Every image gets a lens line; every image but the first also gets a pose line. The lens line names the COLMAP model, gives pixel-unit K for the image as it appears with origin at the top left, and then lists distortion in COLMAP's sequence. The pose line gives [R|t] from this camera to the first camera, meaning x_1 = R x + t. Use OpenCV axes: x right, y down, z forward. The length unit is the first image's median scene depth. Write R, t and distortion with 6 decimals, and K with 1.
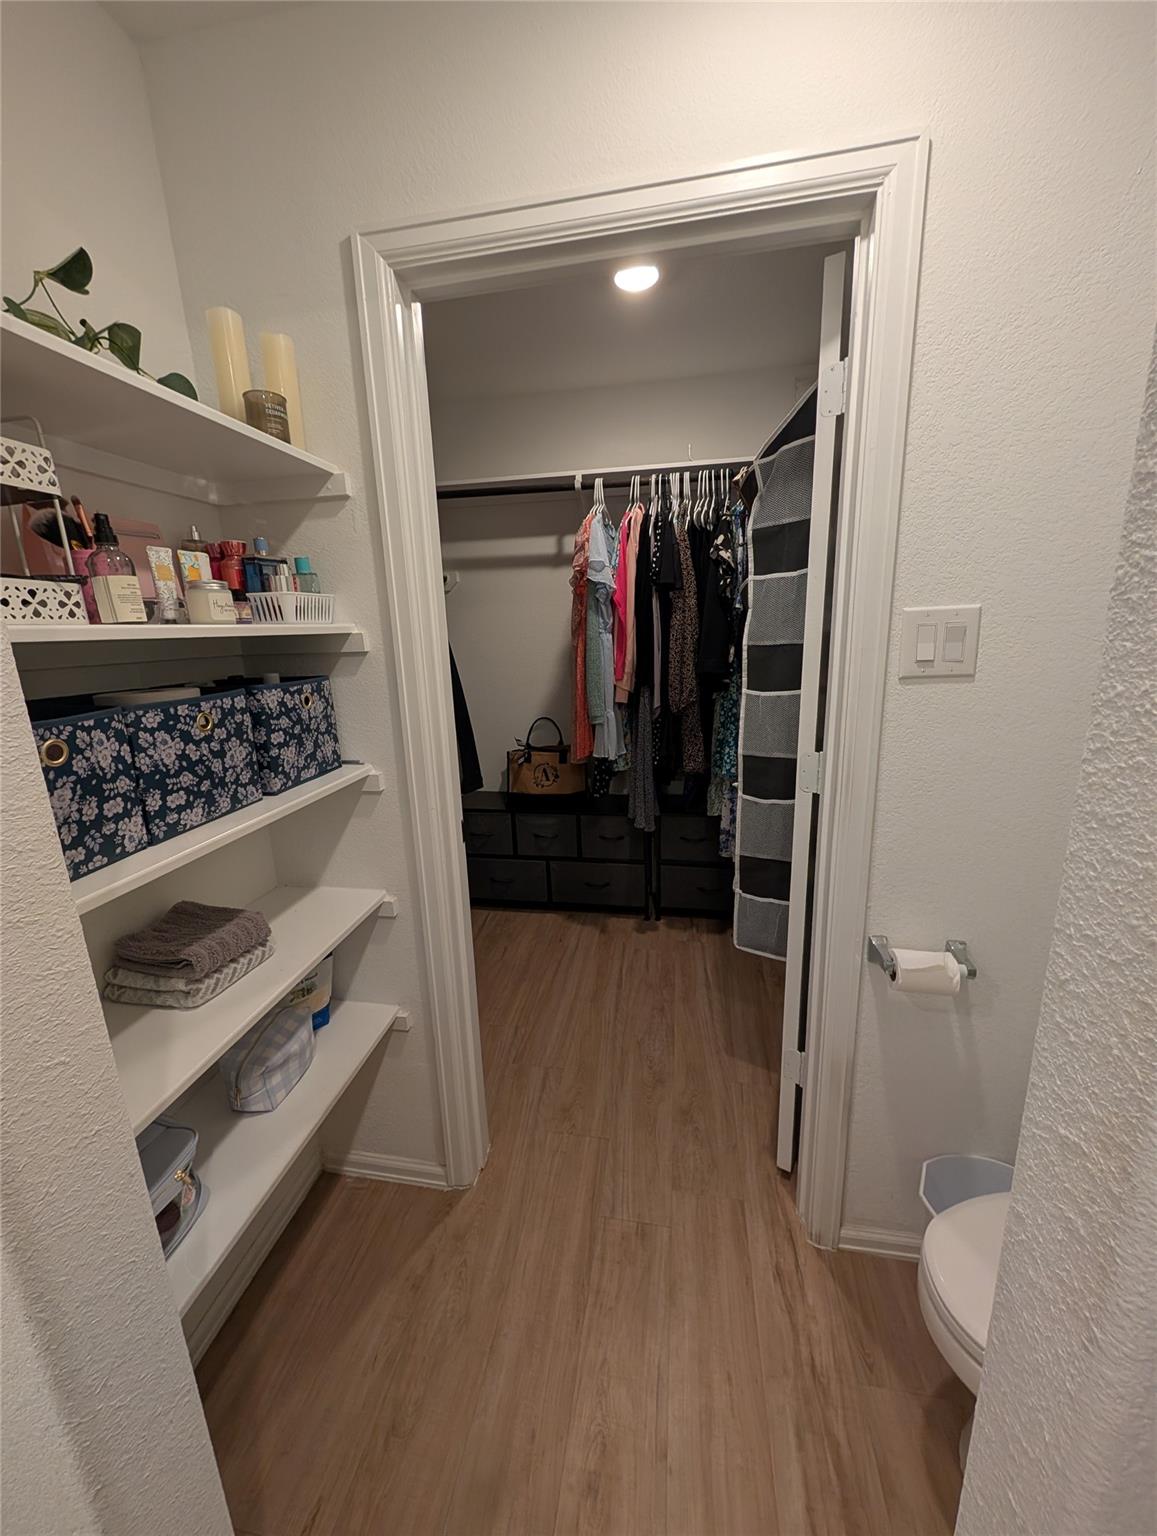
lens RADIAL K [[584.3, 0, 573.0], [0, 584.3, 762.6], [0, 0, 1]] dist [0.002345, 0.000297]
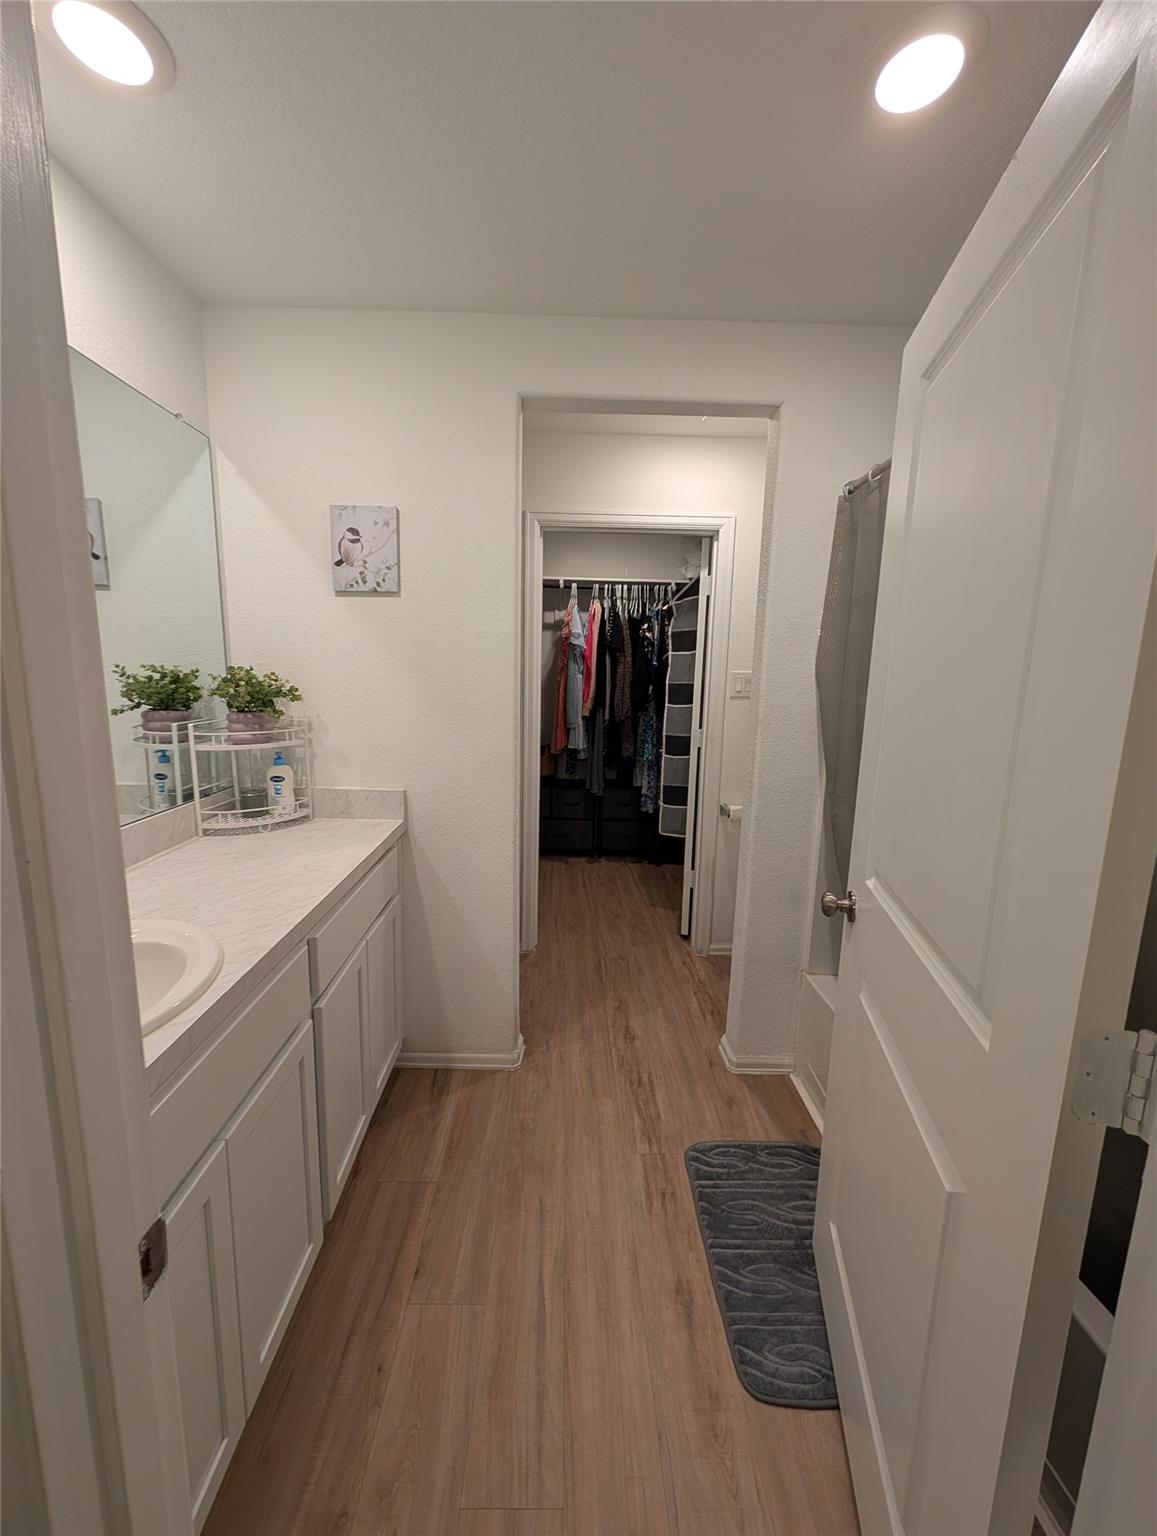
lens RADIAL K [[584.3, 0, 575.1], [0, 584.3, 764.6], [0, 0, 1]] dist [0.002345, 0.000297]
pose [[0.978742, 0.023059, 0.203796, -0.301624], [-0.009669, 0.997742, -0.066459, 0.156551], [-0.204868, 0.063076, 0.976755, -0.650072]]
